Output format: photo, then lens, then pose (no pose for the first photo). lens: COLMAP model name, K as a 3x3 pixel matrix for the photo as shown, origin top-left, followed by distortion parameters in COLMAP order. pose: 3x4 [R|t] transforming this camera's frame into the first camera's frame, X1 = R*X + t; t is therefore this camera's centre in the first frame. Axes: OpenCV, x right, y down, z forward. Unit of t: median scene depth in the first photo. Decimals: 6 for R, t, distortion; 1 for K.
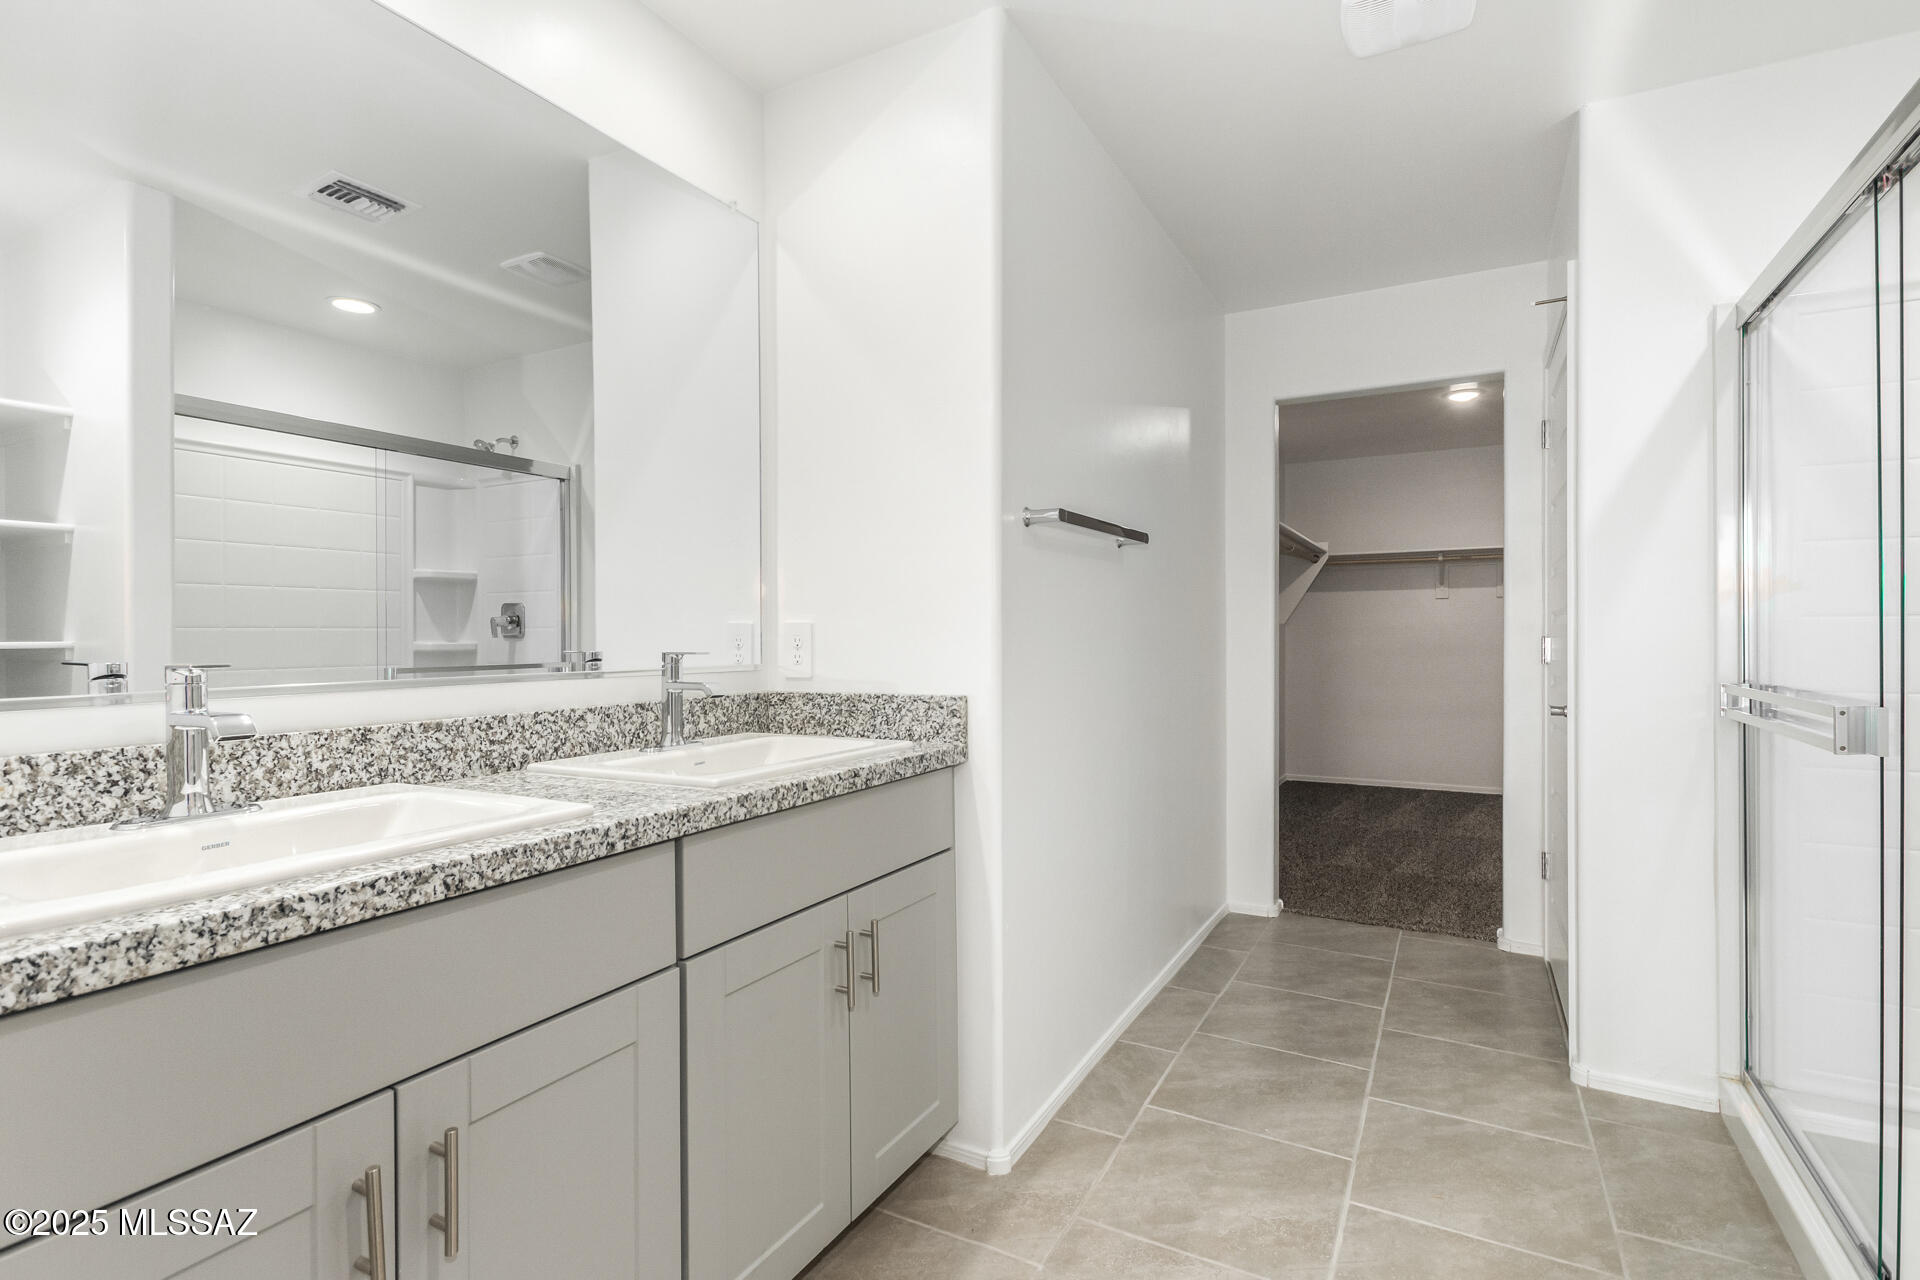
lens RADIAL K [[910.7, 0, 958.9], [0, 910.7, 635.1], [0, 0, 1]] dist [0.017089, -0.007234]
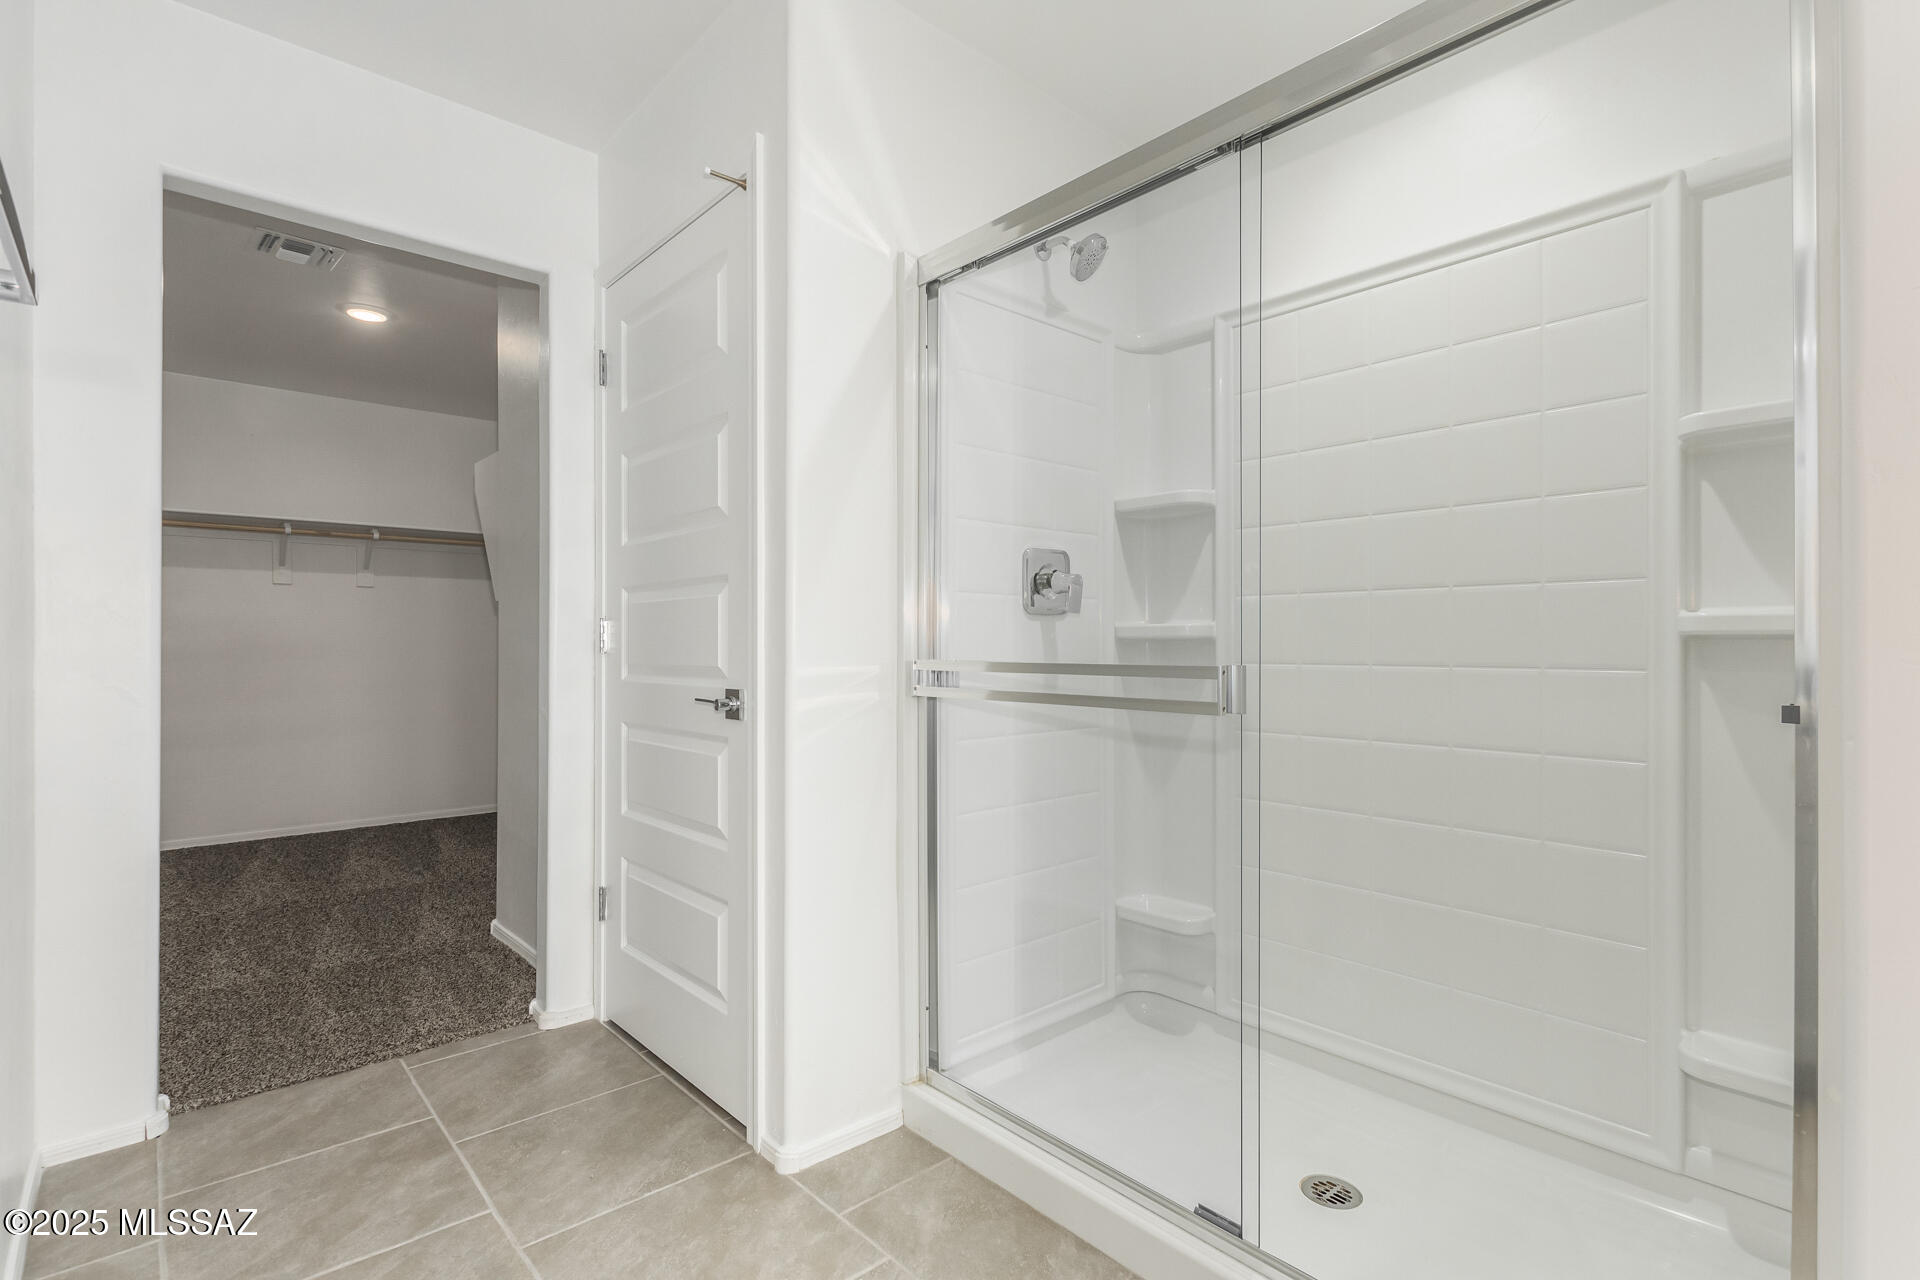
lens RADIAL K [[910.7, 0, 966.5], [0, 910.7, 629.3], [0, 0, 1]] dist [0.017089, -0.007234]
pose [[0.321907, 0.020857, 0.946542, -0.019398], [-0.000204, 0.999759, -0.021960, 0.030208], [-0.946771, 0.006877, 0.321834, 0.437832]]
